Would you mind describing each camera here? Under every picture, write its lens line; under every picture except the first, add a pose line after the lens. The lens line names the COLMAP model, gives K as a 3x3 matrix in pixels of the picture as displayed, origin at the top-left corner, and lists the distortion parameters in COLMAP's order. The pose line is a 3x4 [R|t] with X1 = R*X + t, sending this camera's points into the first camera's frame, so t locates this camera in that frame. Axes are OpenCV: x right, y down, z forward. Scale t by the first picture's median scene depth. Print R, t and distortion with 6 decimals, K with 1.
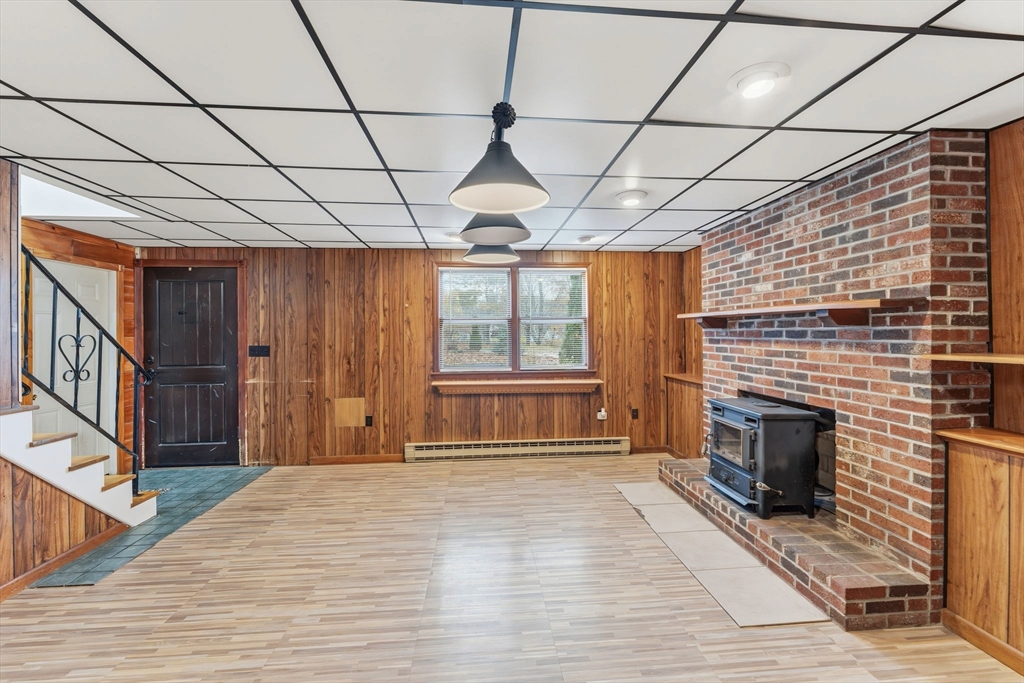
lens RADIAL K [[416.6, 0, 511.7], [0, 416.6, 335.0], [0, 0, 1]] dist [-0.001479, -0.000121]
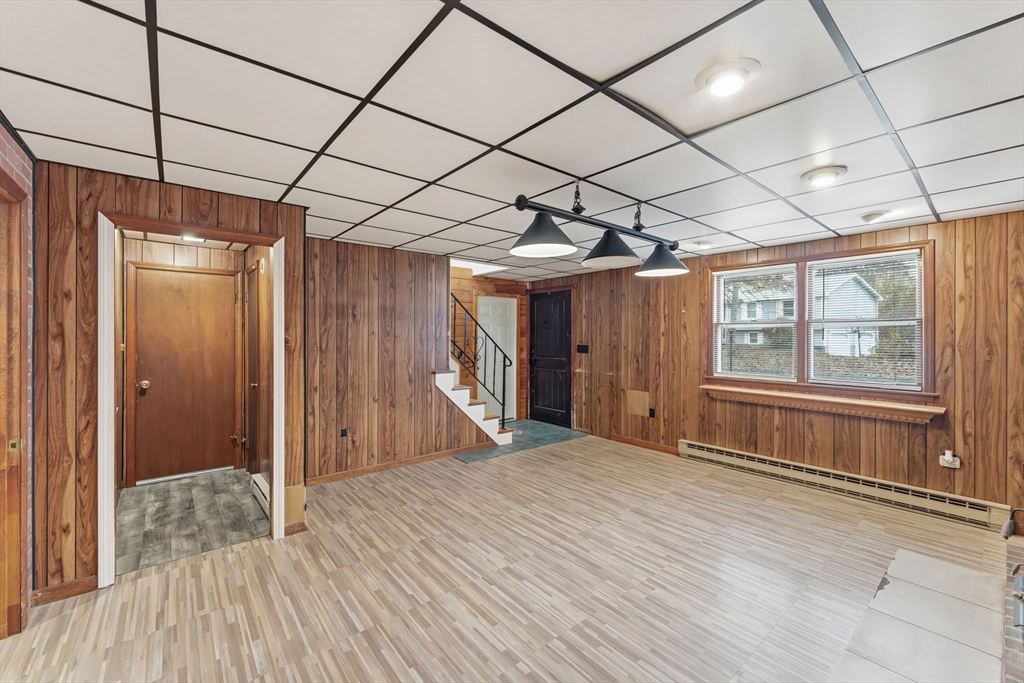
lens RADIAL K [[416.6, 0, 516.0], [0, 416.6, 336.0], [0, 0, 1]] dist [-0.001479, -0.000121]
pose [[0.575050, 0.009866, -0.818059, 0.383859], [-0.012377, 0.999918, 0.003358, -0.005949], [0.818025, 0.008194, 0.575124, 0.026798]]
